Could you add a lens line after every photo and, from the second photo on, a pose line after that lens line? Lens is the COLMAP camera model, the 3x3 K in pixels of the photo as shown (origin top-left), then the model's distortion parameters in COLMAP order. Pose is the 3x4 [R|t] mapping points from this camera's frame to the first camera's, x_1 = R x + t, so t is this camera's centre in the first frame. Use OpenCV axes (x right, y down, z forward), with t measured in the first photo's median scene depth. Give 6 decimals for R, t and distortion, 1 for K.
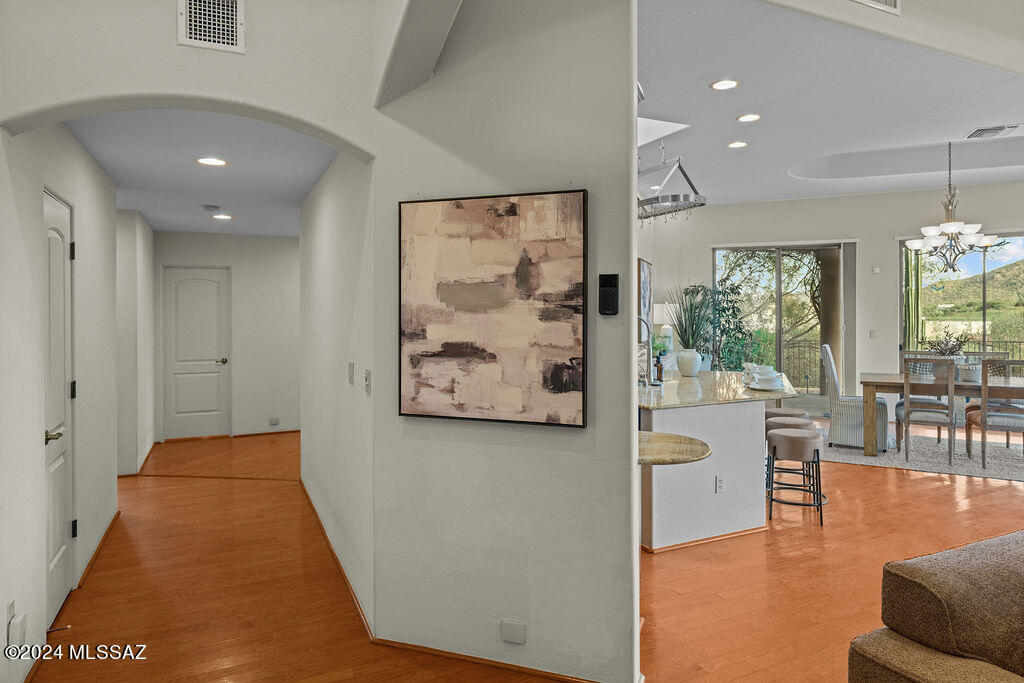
lens RADIAL K [[619.4, 0, 512.5], [0, 619.4, 316.0], [0, 0, 1]] dist [0.008774, 0.000706]
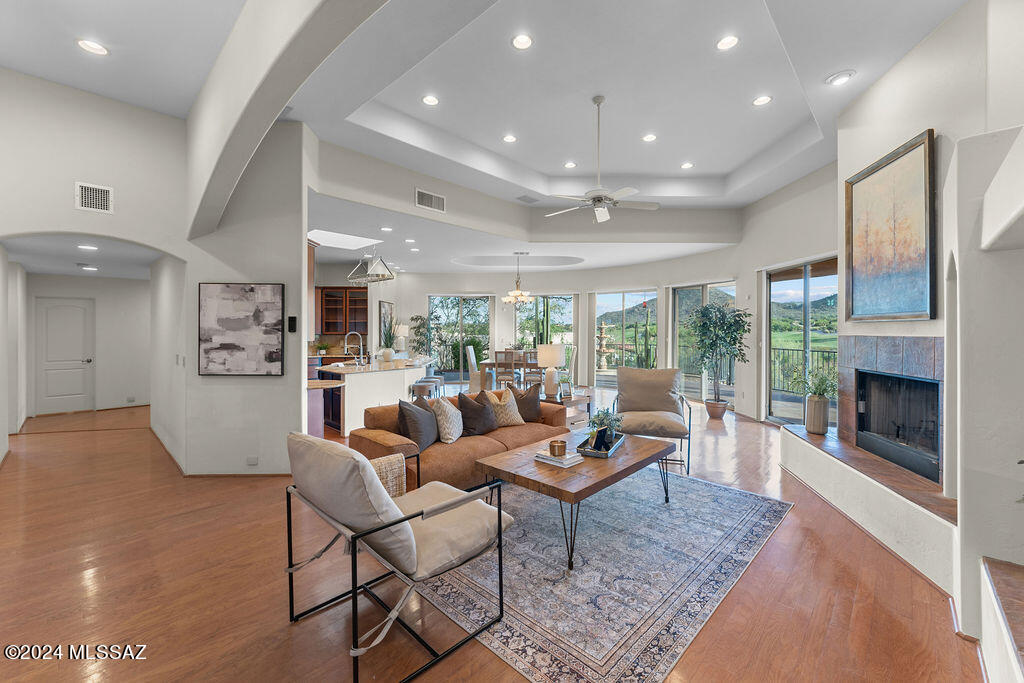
lens RADIAL K [[417.6, 0, 512.9], [0, 417.6, 331.1], [0, 0, 1]] dist [0.006911, 0.000418]
pose [[0.932628, 0.004018, 0.360817, 0.354866], [-0.003752, 0.999992, -0.001437, -0.006495], [-0.360820, -0.000014, 0.932636, -0.905553]]
